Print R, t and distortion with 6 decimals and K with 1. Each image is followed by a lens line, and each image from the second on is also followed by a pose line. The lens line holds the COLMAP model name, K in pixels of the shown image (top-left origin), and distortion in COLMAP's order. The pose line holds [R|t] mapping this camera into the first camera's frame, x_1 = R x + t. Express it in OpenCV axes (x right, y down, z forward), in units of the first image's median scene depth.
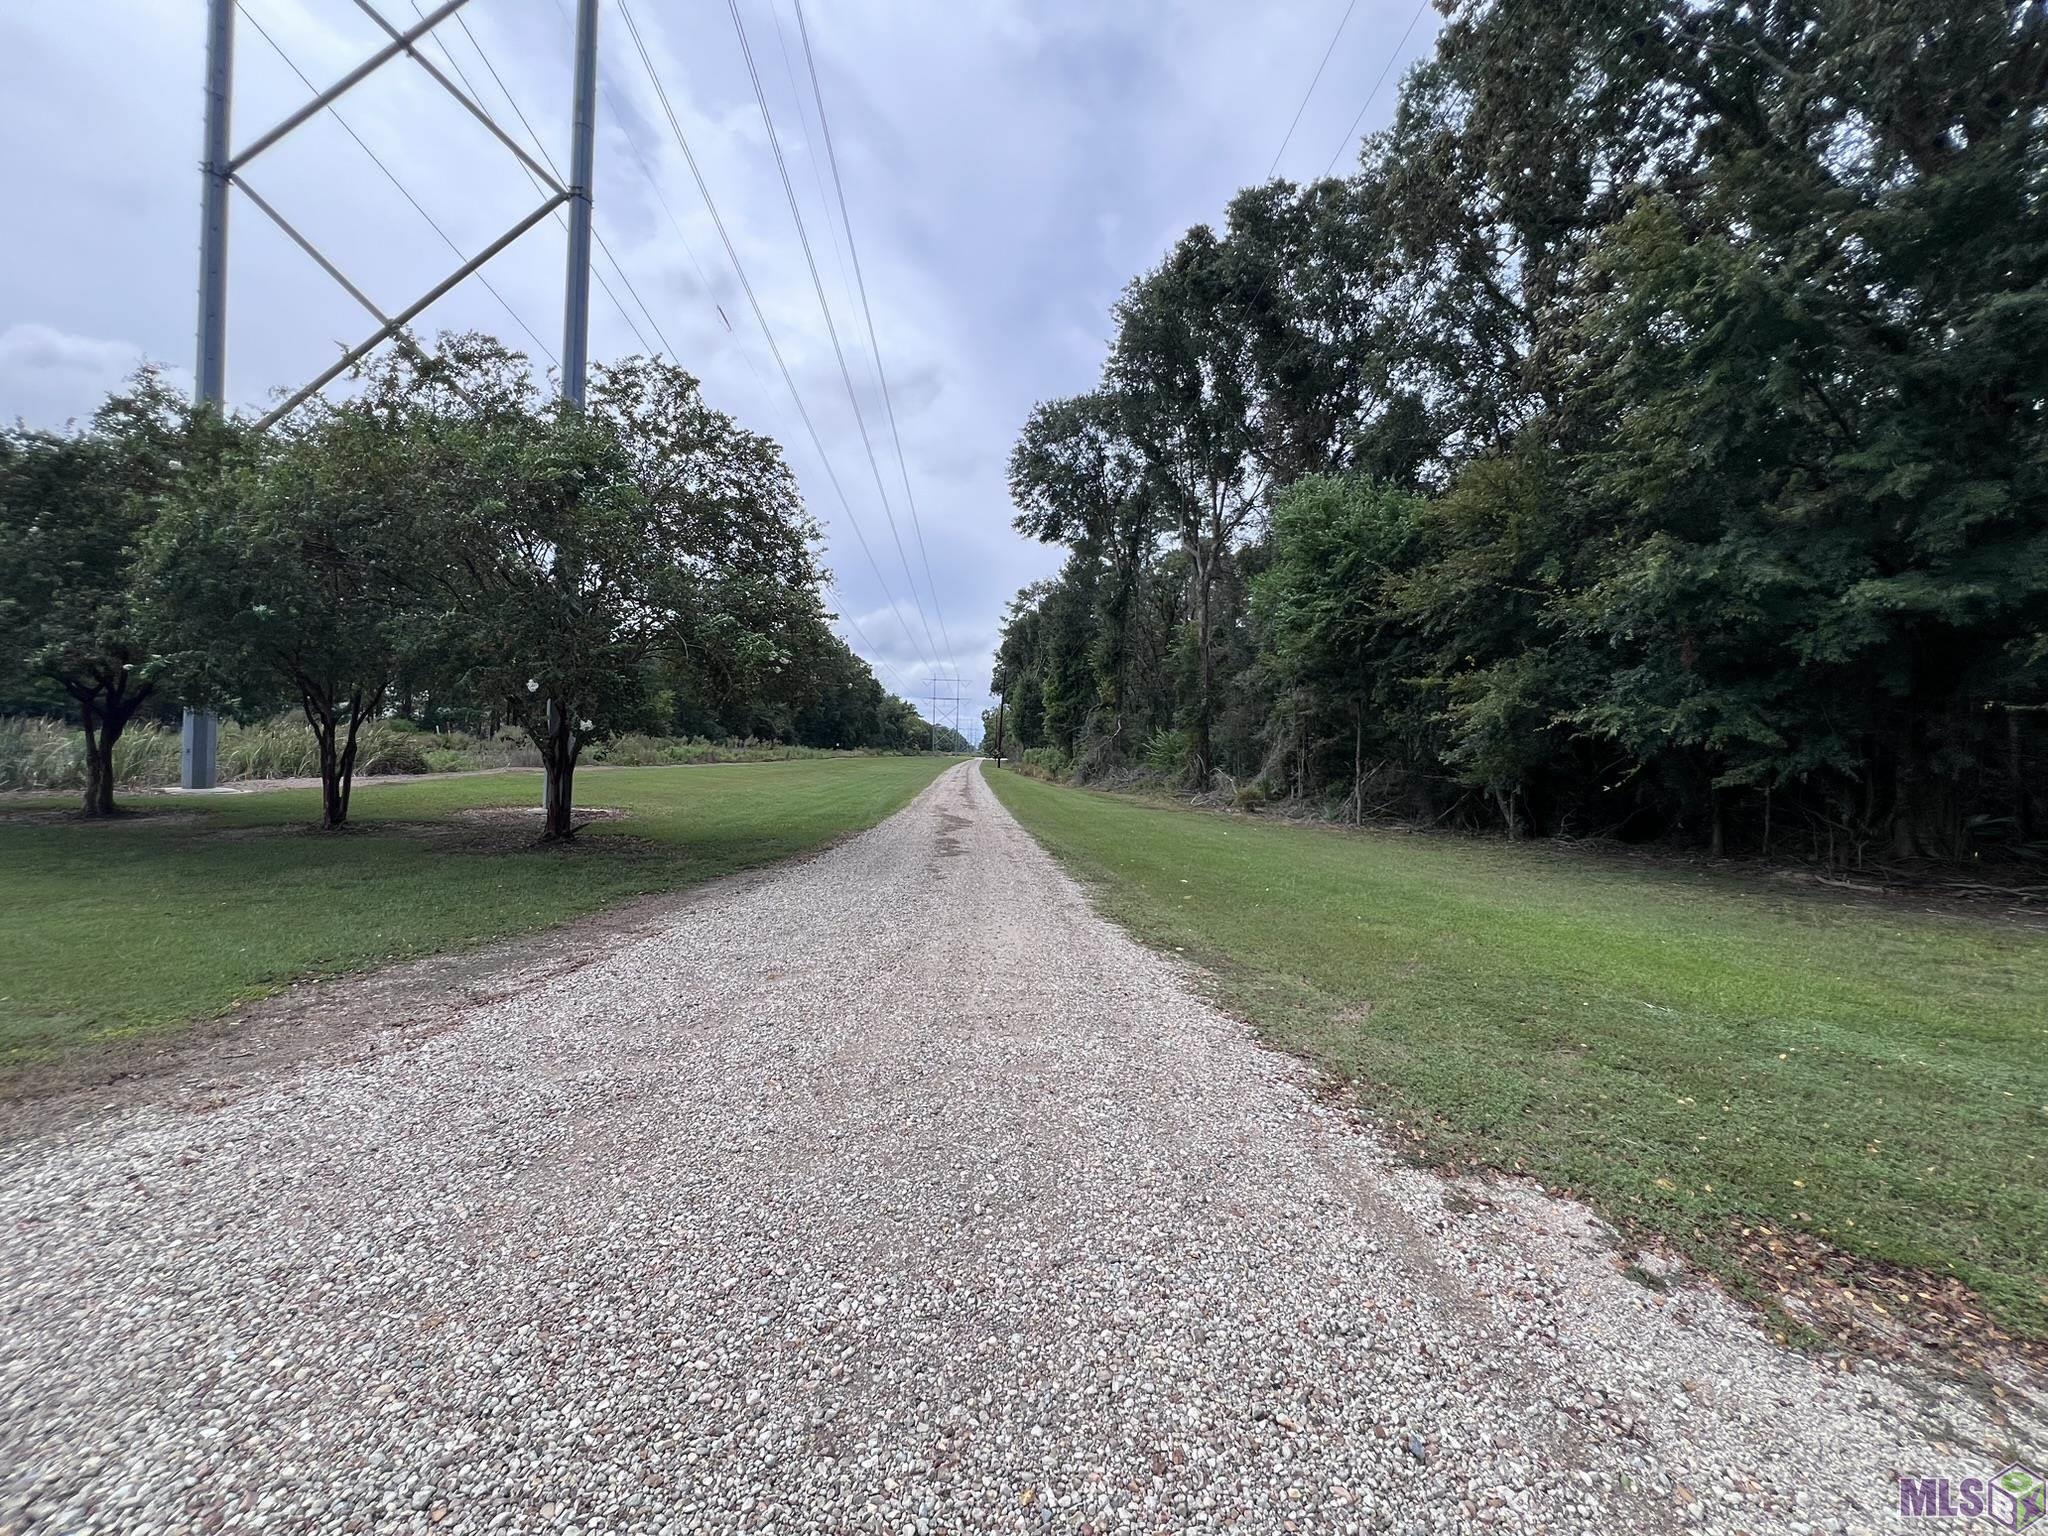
lens RADIAL K [[824.5, 0, 1024.0], [0, 824.5, 768.0], [0, 0, 1]] dist [0.001807, -0.000410]
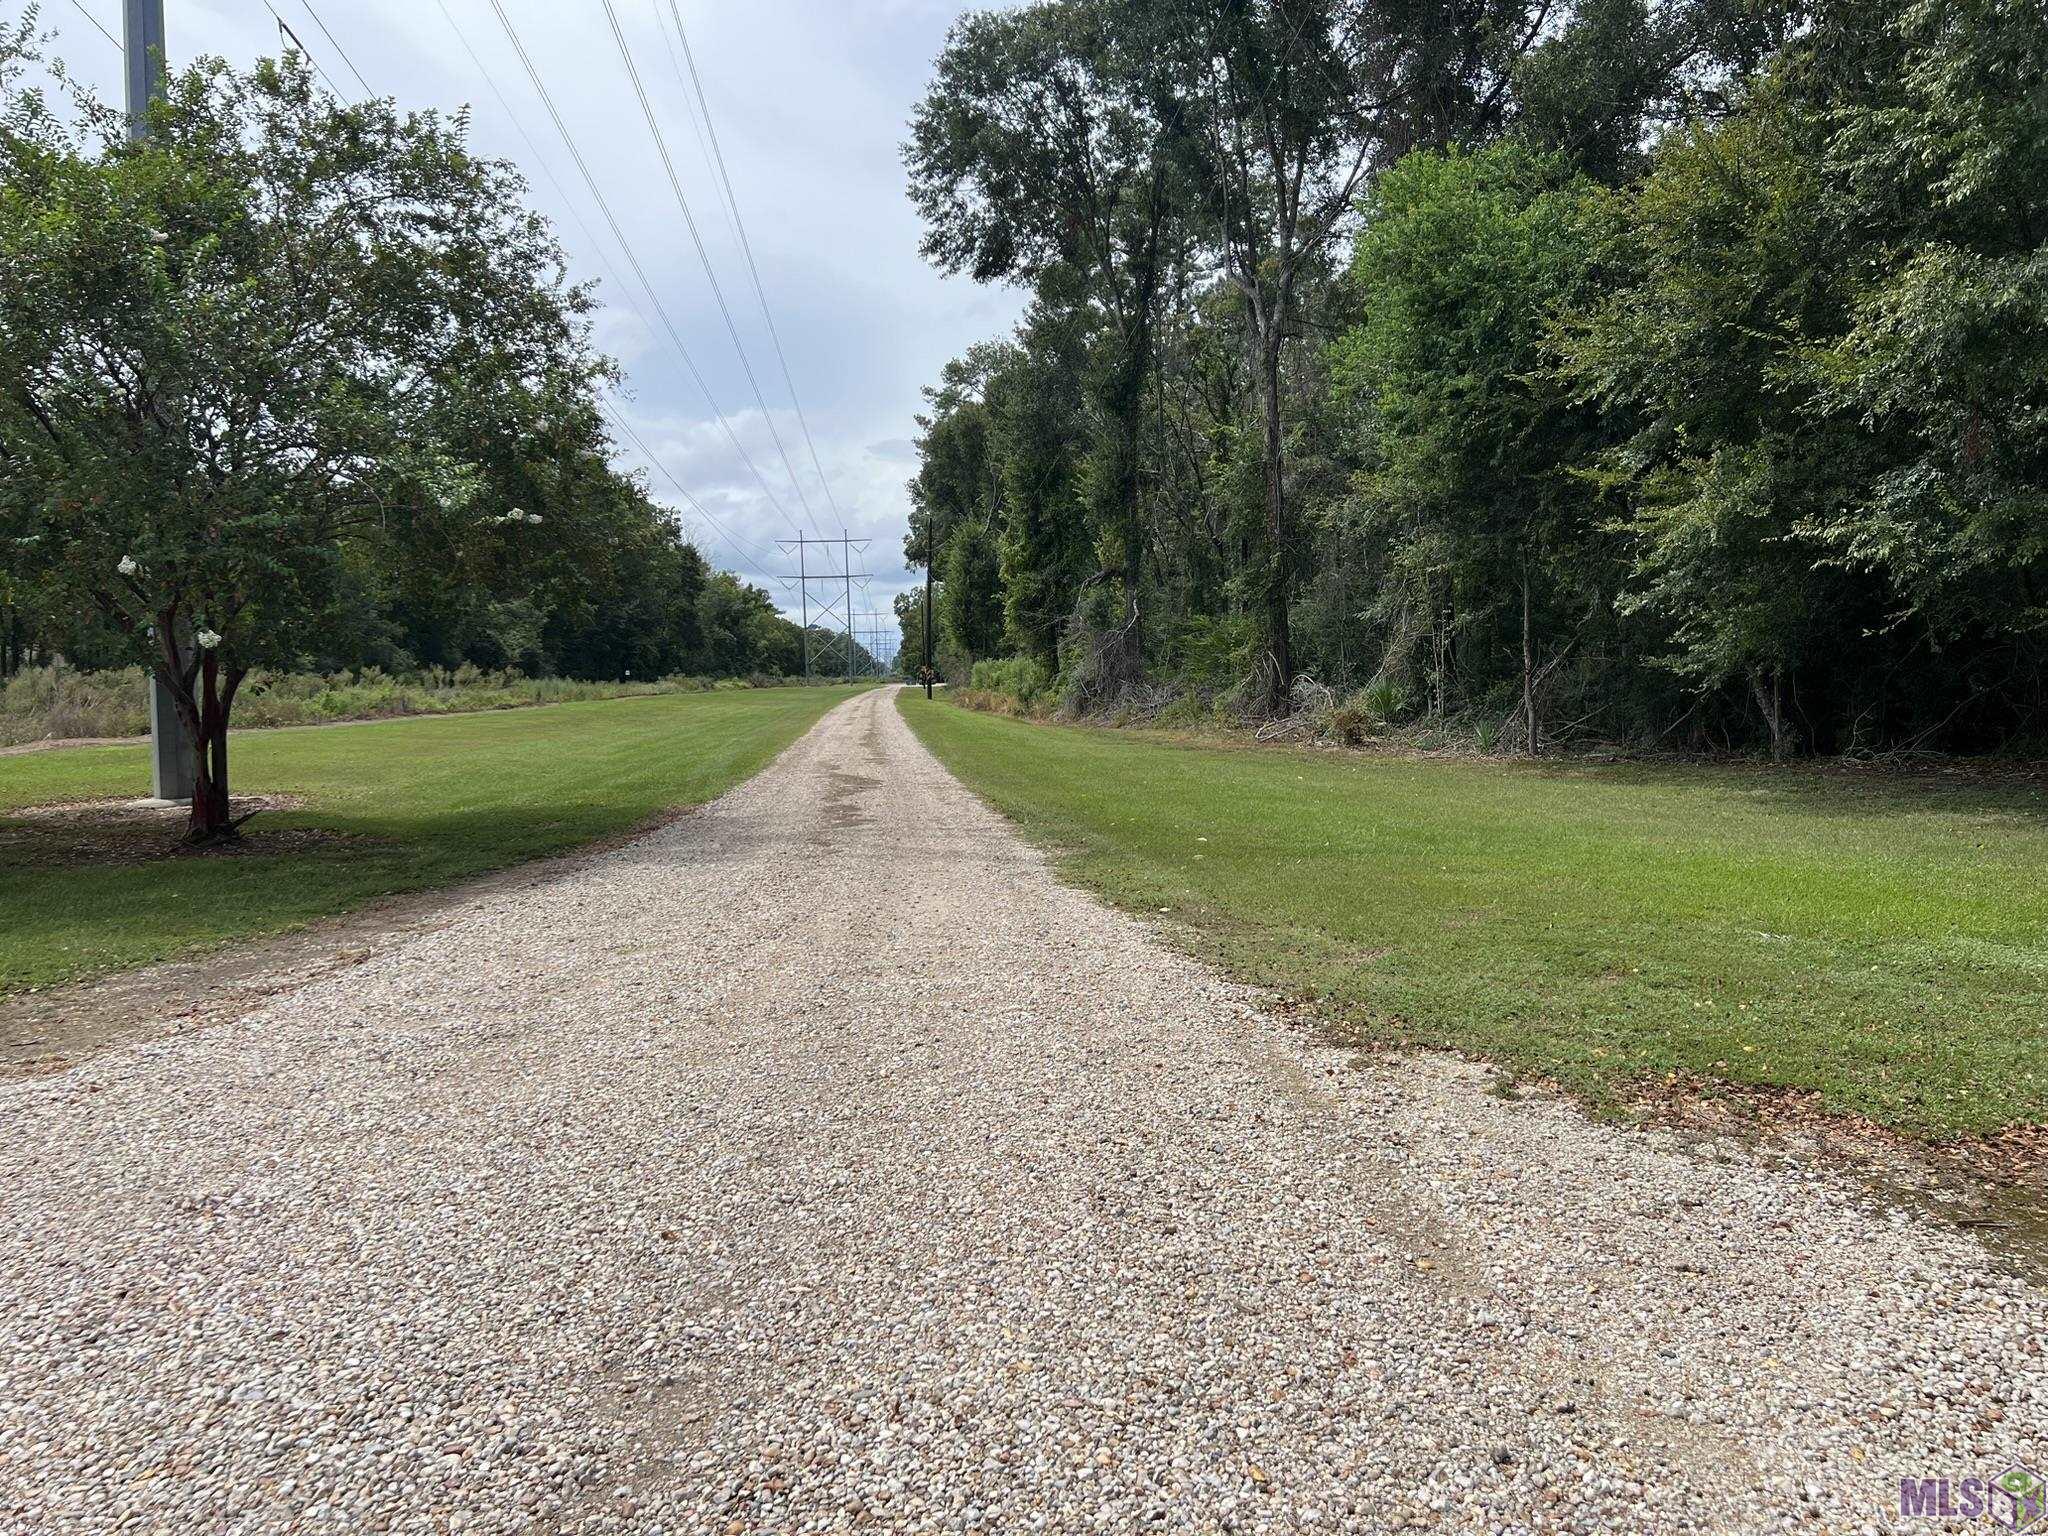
lens RADIAL K [[1542.6, 0, 1016.8], [0, 1542.6, 792.5], [0, 0, 1]] dist [0.067495, -0.075371]
pose [[0.998205, -0.056109, 0.020948, 0.013966], [0.054731, 0.996613, 0.061373, 0.009776], [-0.024321, -0.060116, 0.997895, -0.143240]]
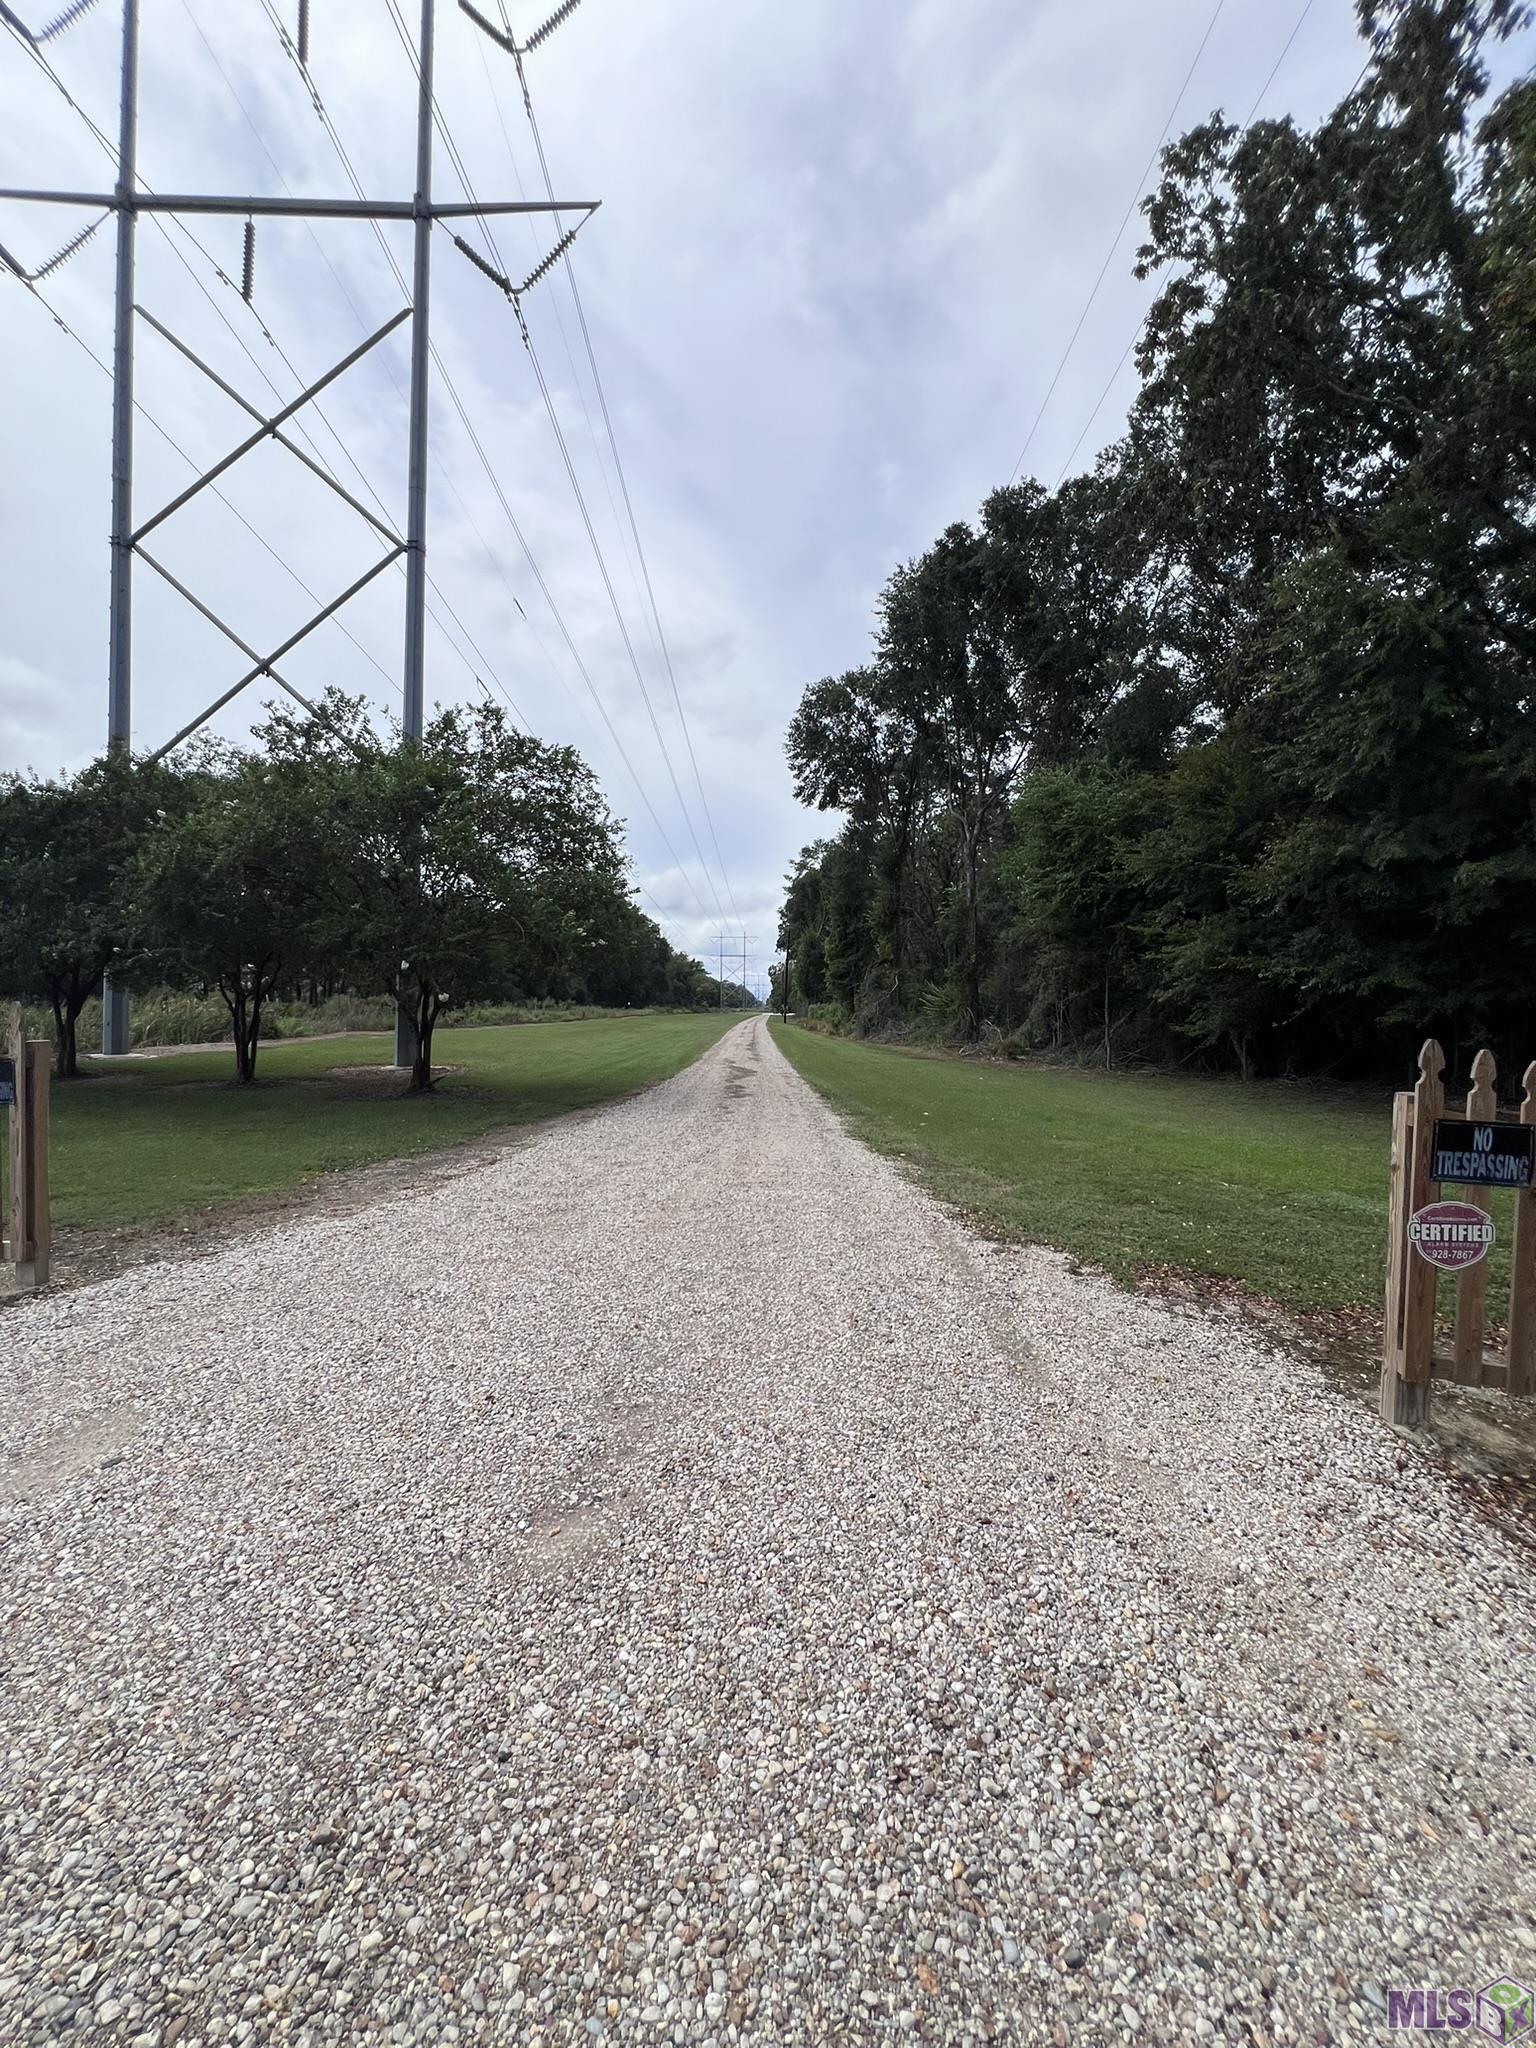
lens RADIAL K [[824.5, 0, 768.0], [0, 824.5, 1024.0], [0, 0, 1]] dist [0.001807, -0.000410]
pose [[0.998386, -0.019256, -0.053421, 0.016790], [0.019349, 0.999812, 0.001226, -0.002226], [0.053387, -0.002258, 0.998571, -0.157606]]
